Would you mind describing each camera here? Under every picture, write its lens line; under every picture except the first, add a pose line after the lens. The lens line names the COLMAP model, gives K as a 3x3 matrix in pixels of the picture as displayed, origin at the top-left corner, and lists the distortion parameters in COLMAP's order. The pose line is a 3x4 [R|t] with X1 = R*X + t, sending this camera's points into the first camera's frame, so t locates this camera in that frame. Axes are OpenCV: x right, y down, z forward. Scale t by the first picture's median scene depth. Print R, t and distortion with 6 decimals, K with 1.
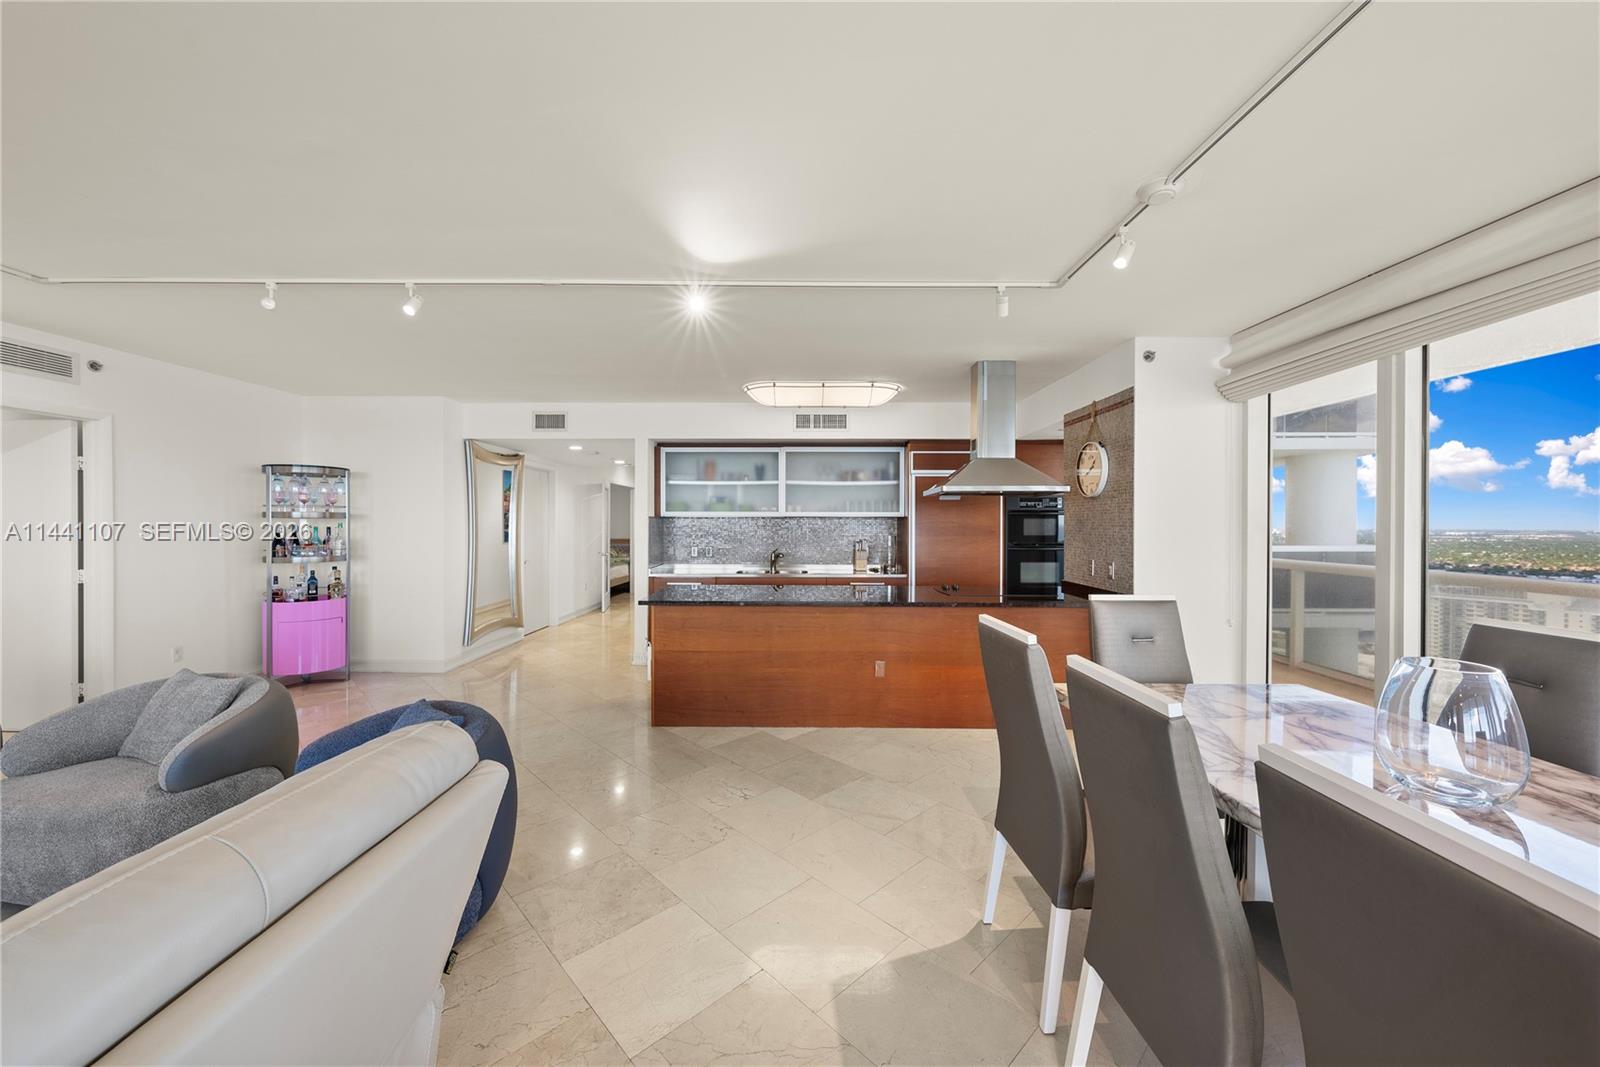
lens RADIAL K [[588.0, 0, 786.5], [0, 588.0, 526.5], [0, 0, 1]] dist [0.002820, -0.000220]
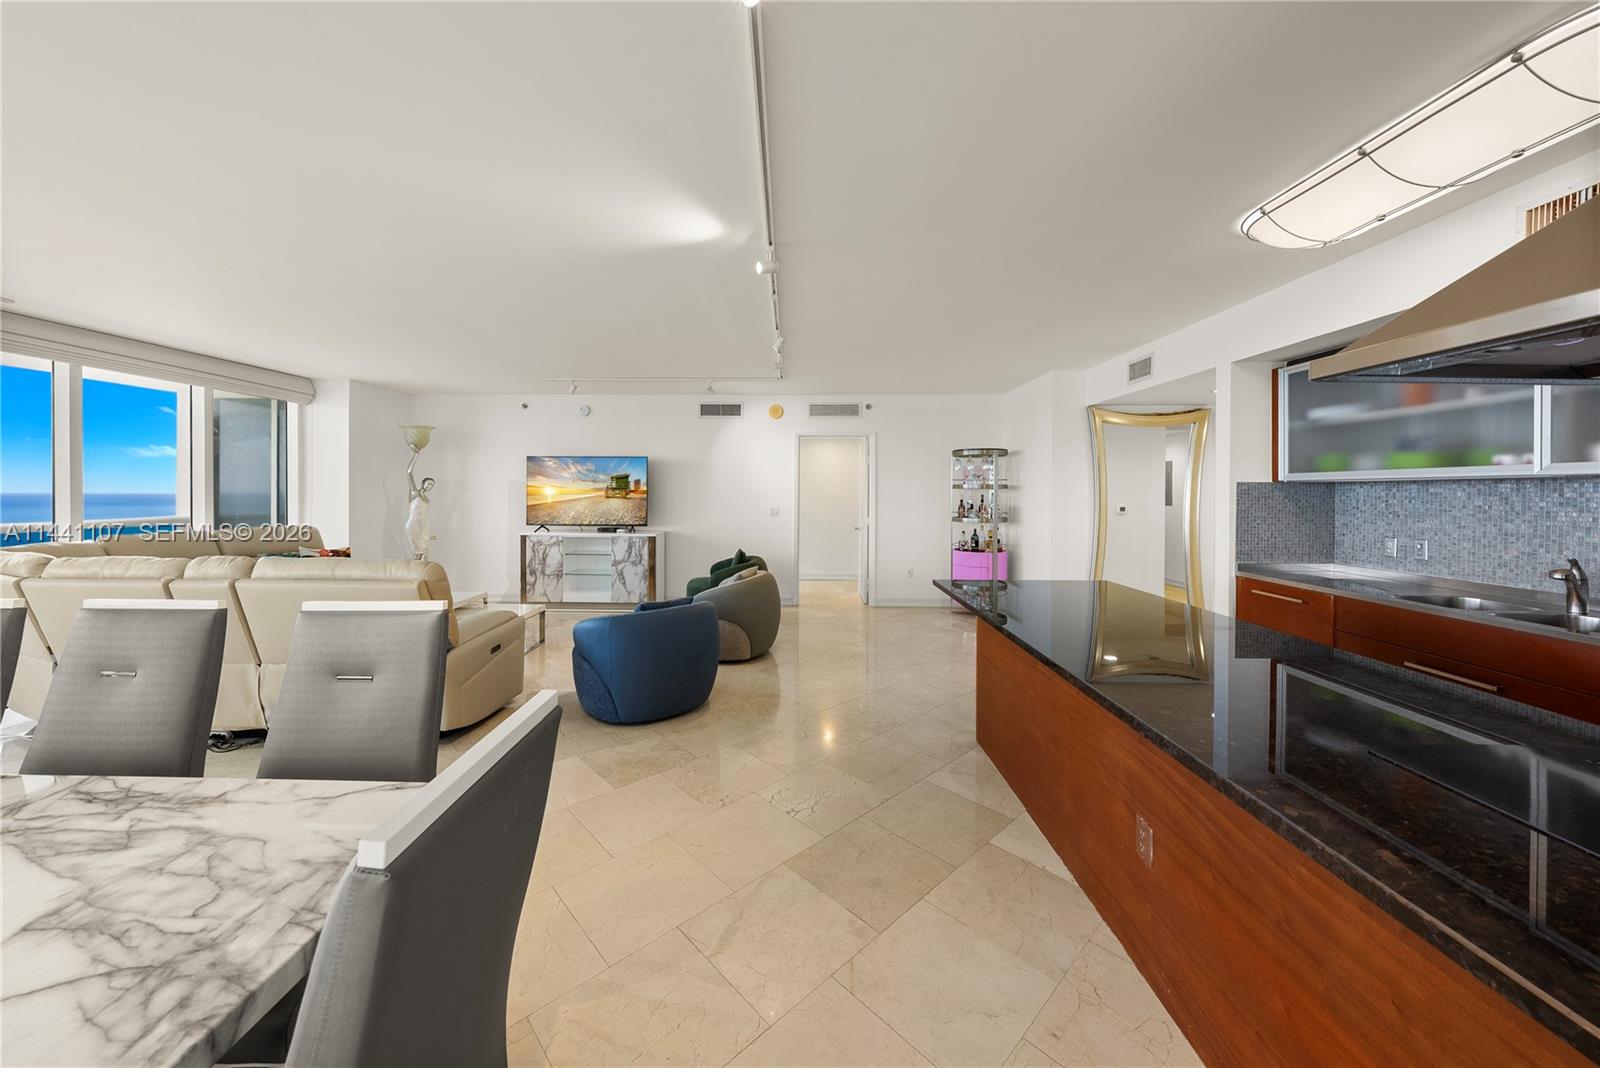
lens RADIAL K [[557.2, 0, 786.5], [0, 557.2, 495.3], [0, 0, 1]] dist [-0.004028, 0.000371]
pose [[-0.006193, 0.004069, -0.999973, 0.437070], [-0.008355, 0.999957, 0.004121, -0.001249], [0.999946, 0.008381, -0.006159, 0.591077]]
